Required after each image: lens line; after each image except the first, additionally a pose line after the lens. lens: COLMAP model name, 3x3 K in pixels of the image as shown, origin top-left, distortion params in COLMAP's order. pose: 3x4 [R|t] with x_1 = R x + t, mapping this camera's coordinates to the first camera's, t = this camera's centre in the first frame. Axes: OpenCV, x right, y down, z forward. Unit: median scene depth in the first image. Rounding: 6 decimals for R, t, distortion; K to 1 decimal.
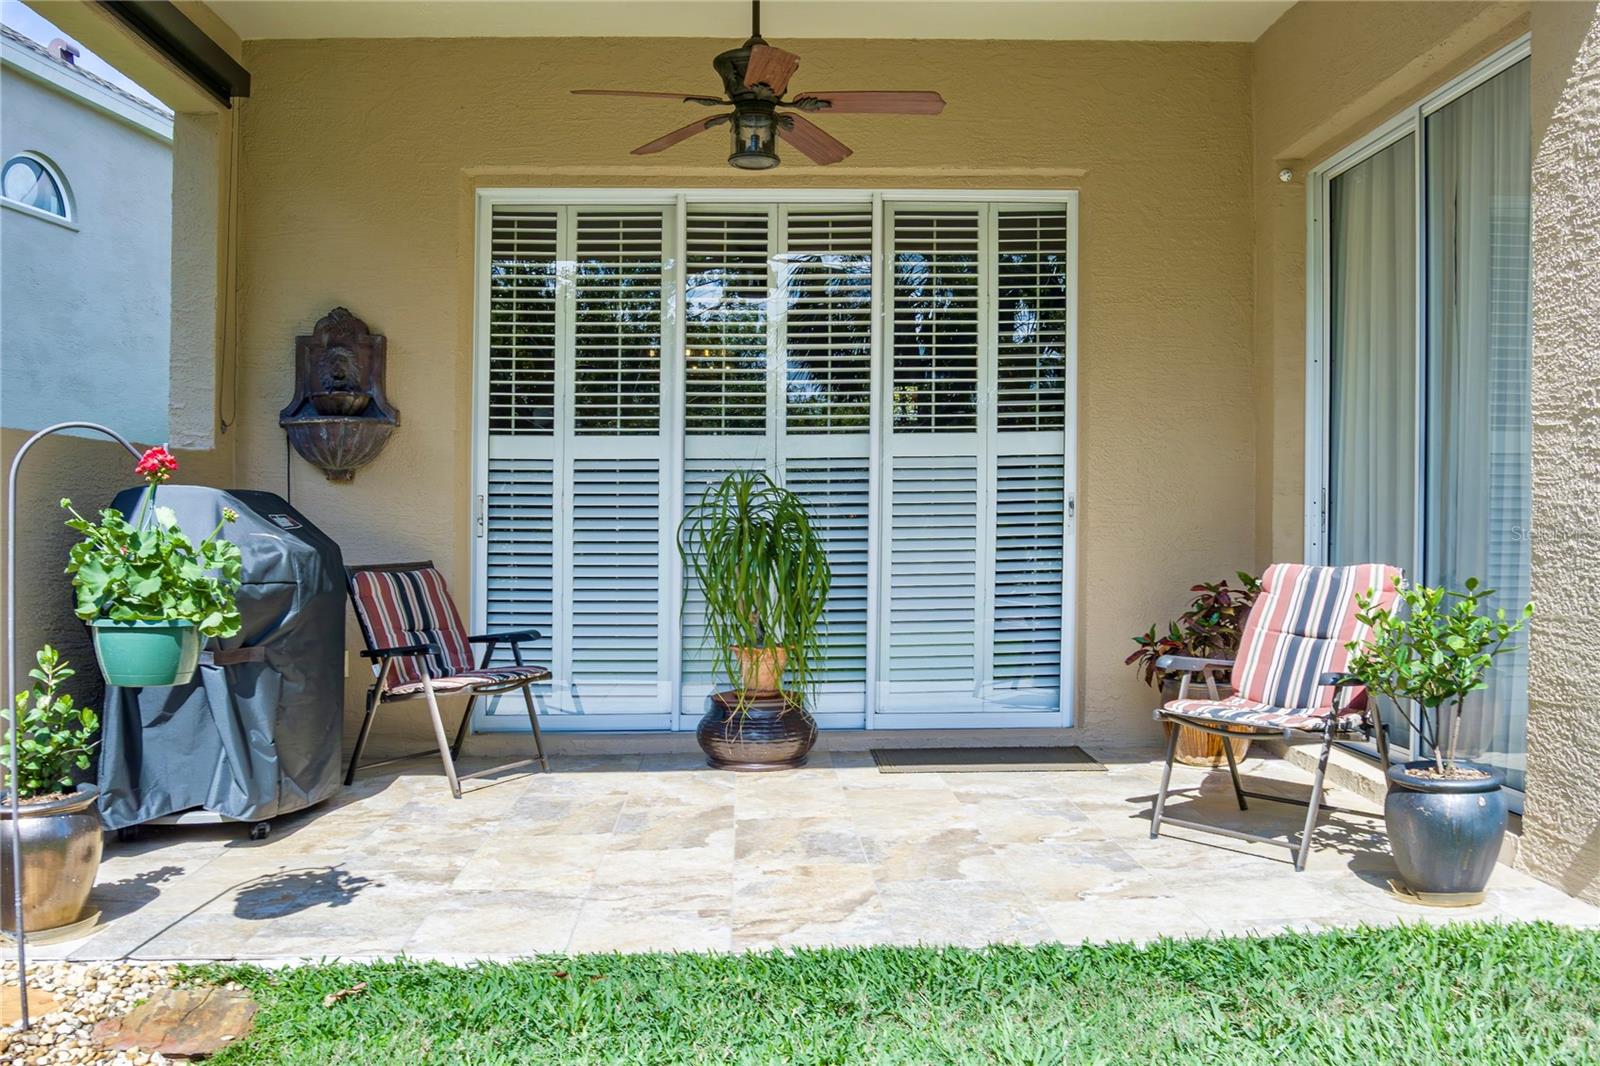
lens RADIAL K [[1295.6, 0, 784.1], [0, 1295.6, 489.1], [0, 0, 1]] dist [-0.069507, 0.001250]
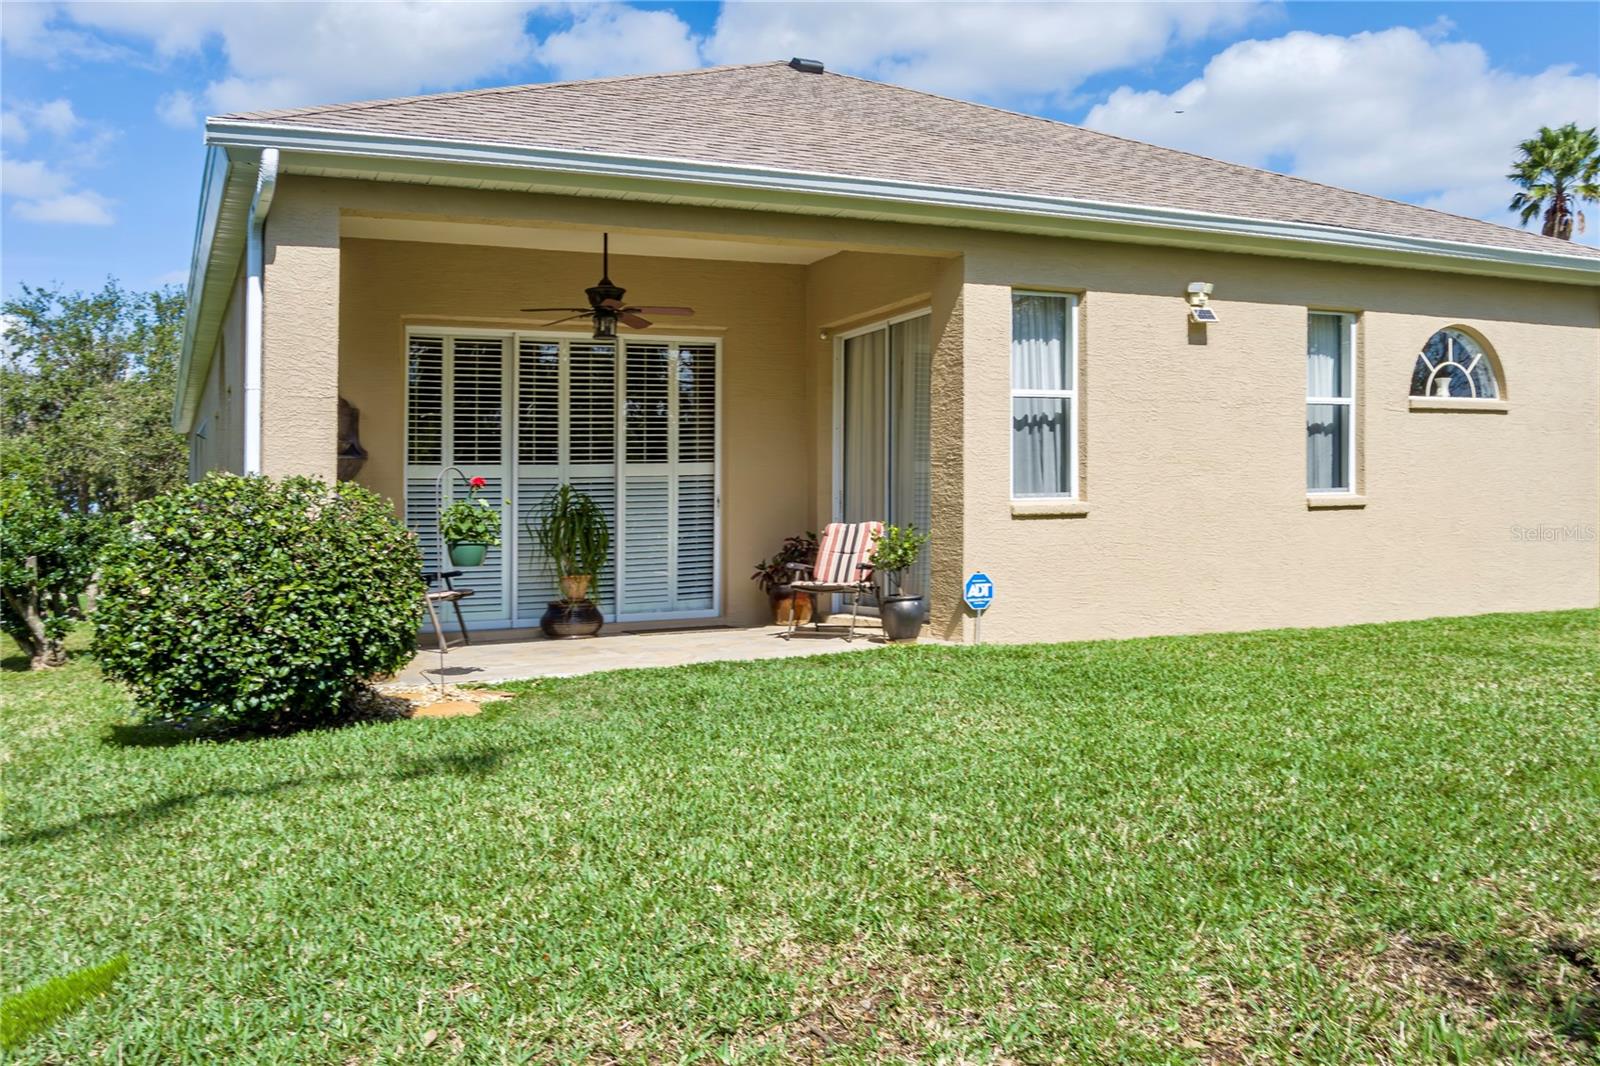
lens RADIAL K [[1295.6, 0, 797.7], [0, 1295.6, 537.2], [0, 0, 1]] dist [-0.069507, 0.001250]
pose [[0.913280, -0.023049, 0.406679, -0.491798], [0.011467, 0.999457, 0.030893, 0.008809], [-0.407170, -0.023551, 0.913049, -0.873231]]
